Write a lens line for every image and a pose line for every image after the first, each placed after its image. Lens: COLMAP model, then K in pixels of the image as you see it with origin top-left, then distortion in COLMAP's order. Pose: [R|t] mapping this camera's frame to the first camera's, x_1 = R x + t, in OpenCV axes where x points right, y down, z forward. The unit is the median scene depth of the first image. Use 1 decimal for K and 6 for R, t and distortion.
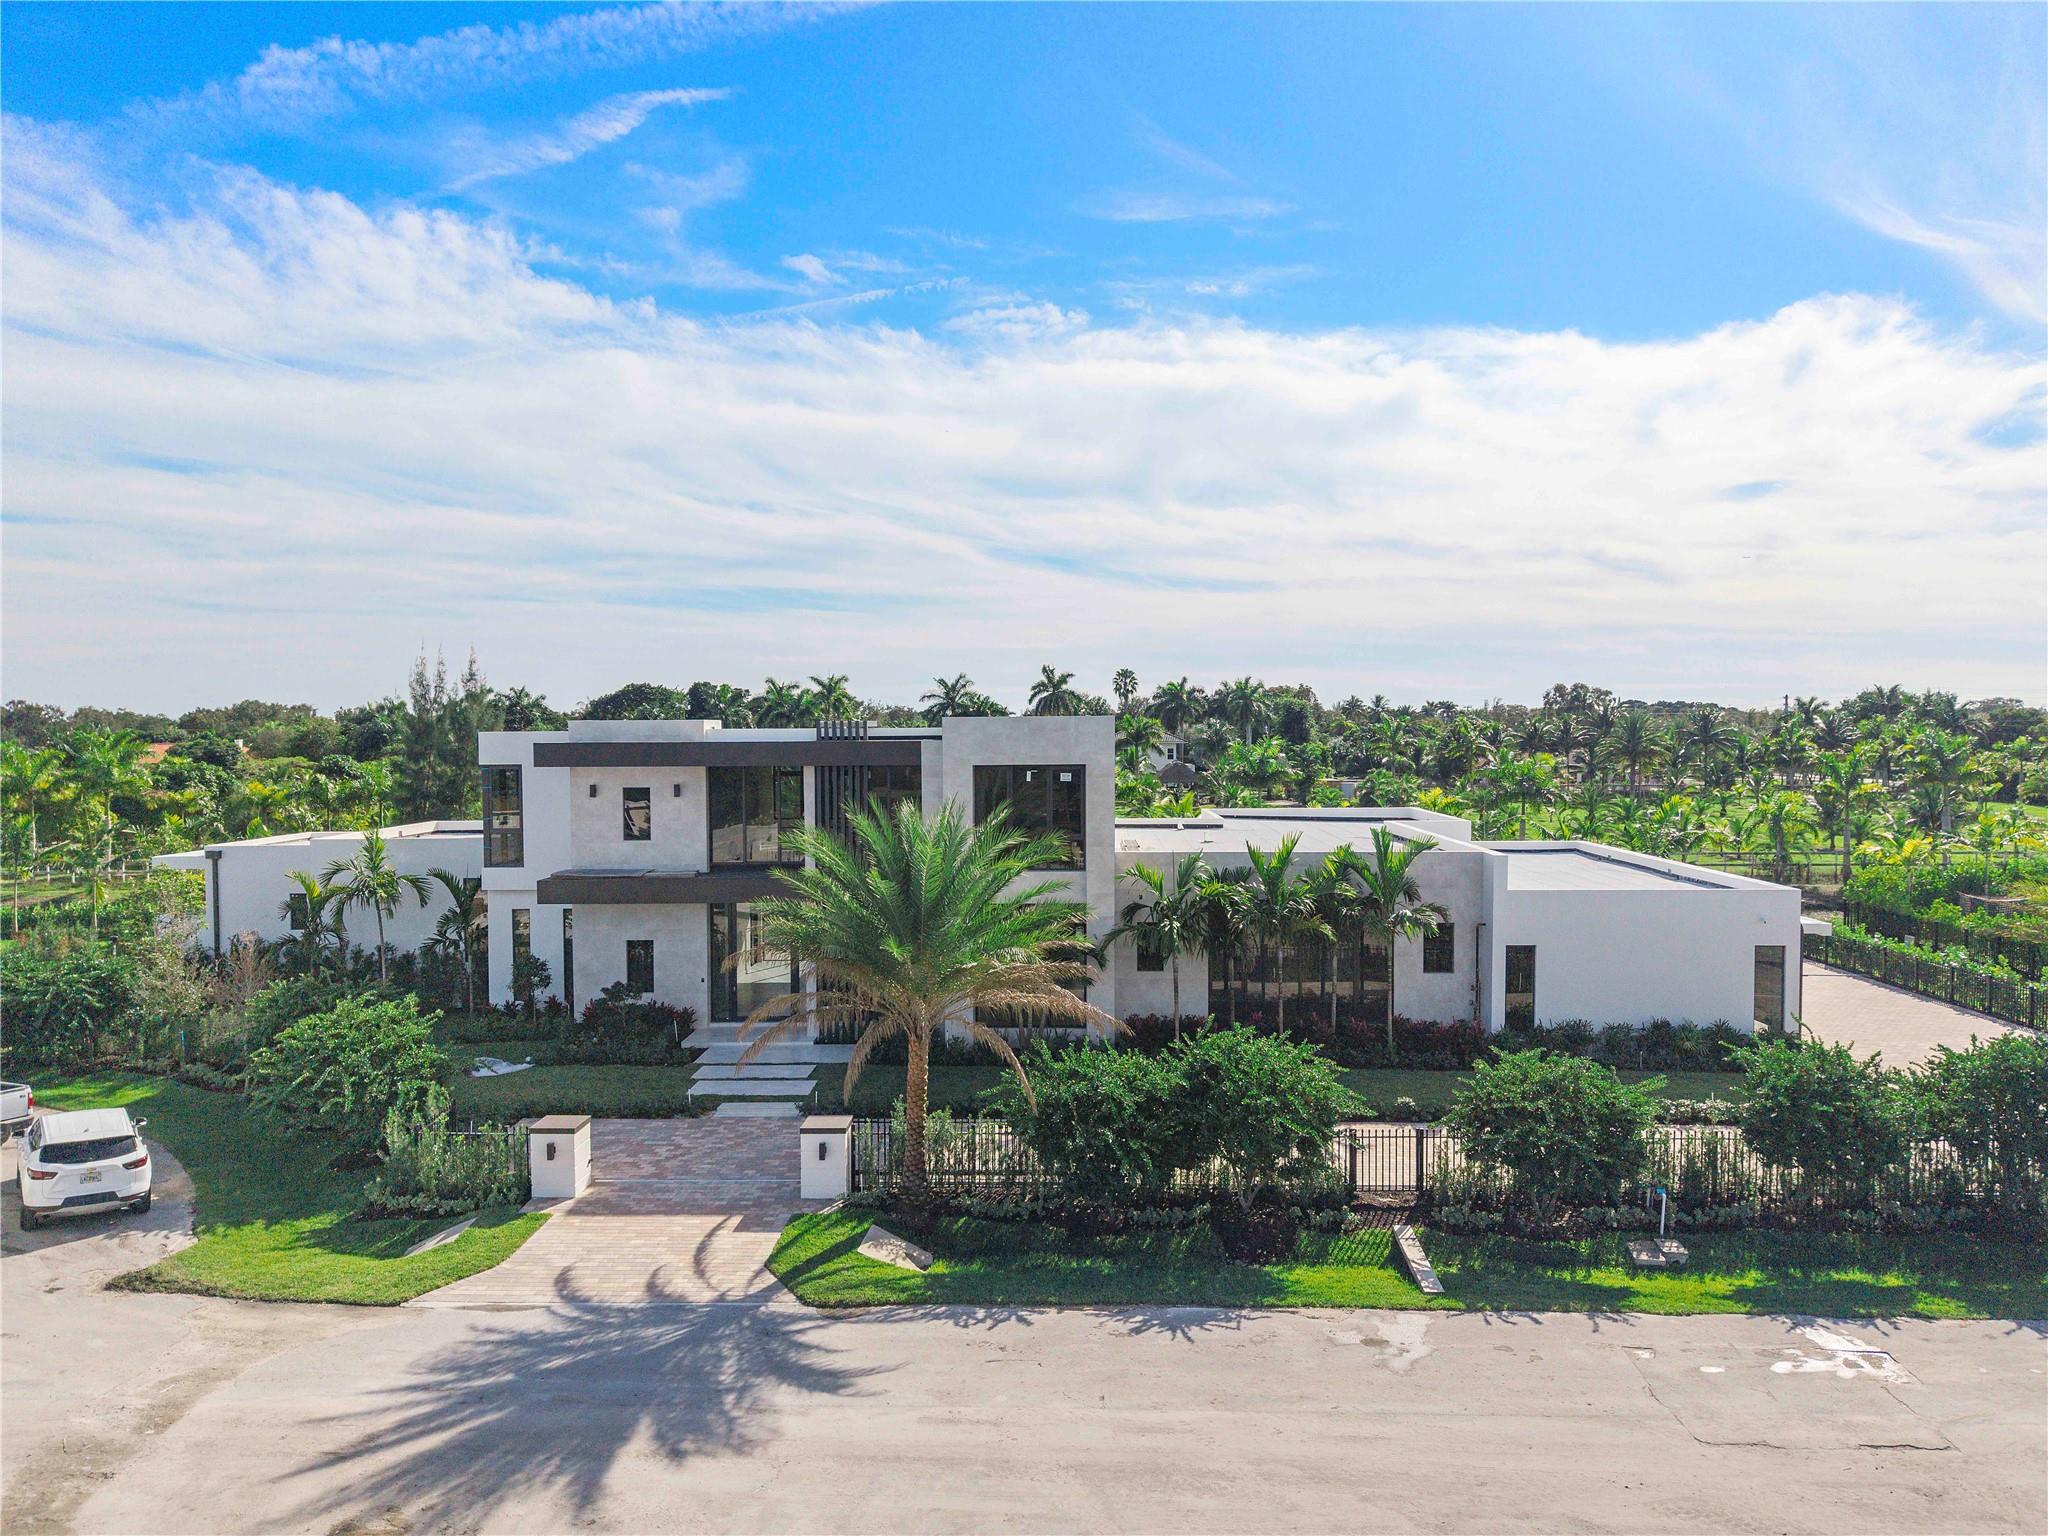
lens RADIAL K [[1417.3, 0, 1022.0], [0, 1417.3, 851.5], [0, 0, 1]] dist [0.002979, 0.001223]
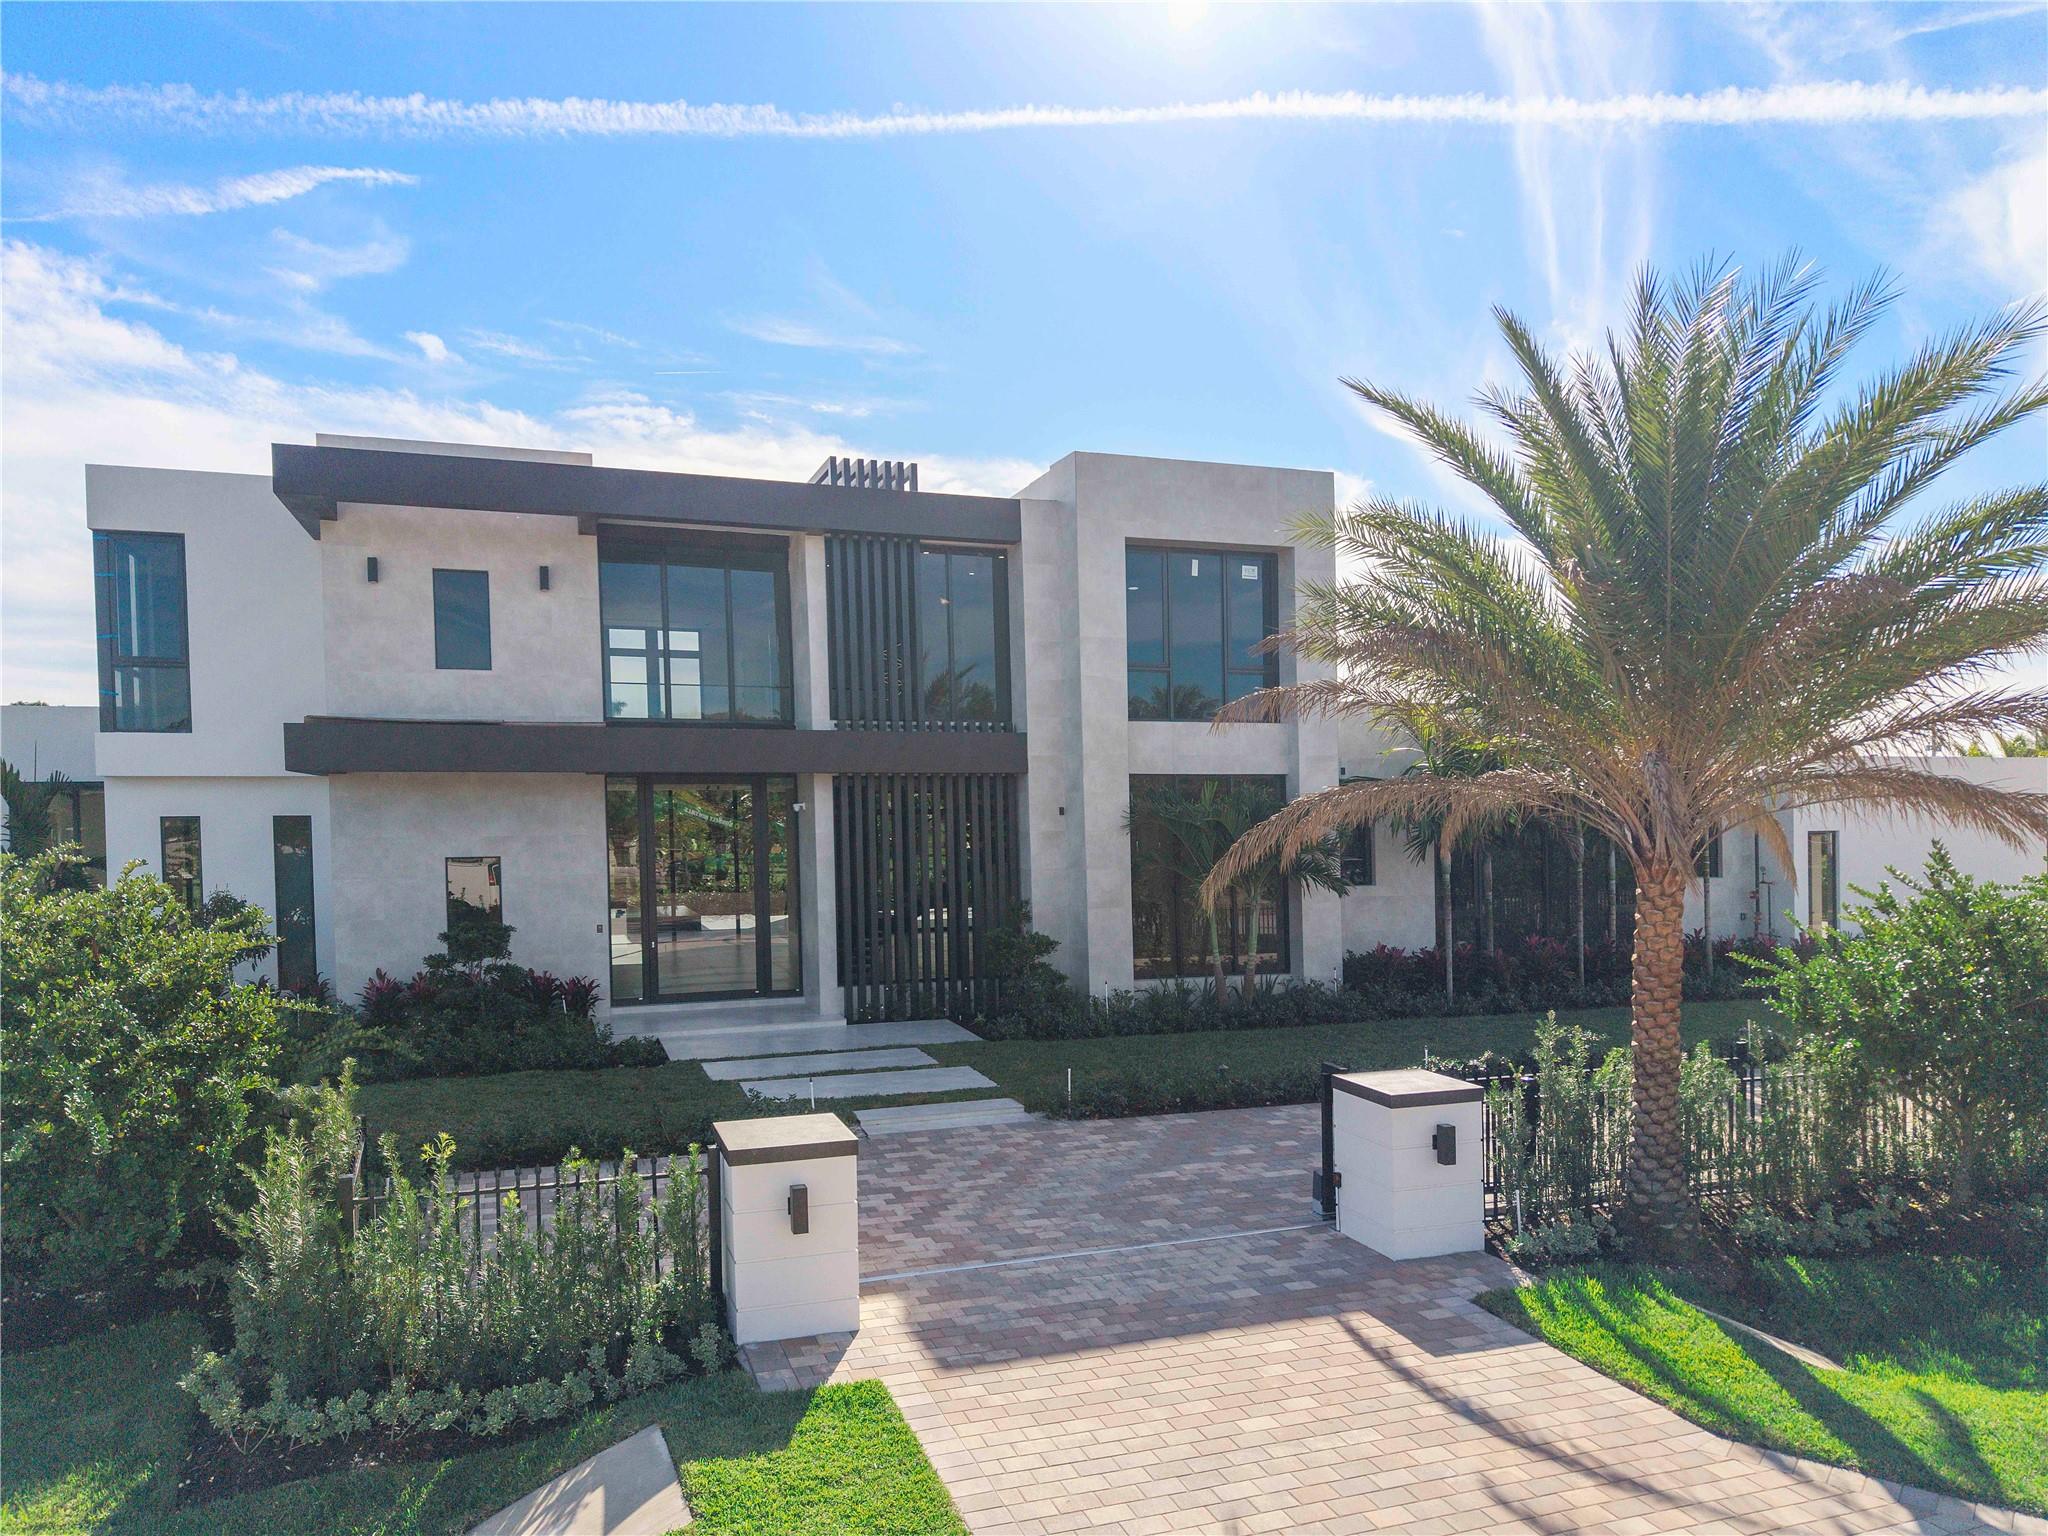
lens RADIAL K [[1480.0, 0, 1118.5], [0, 1480.0, 885.0], [0, 0, 1]] dist [0.006987, -0.005807]
pose [[0.929369, -0.021859, 0.368505, -0.391436], [0.027639, 0.999564, -0.010414, 0.134698], [-0.368116, 0.019863, 0.929568, 0.616959]]
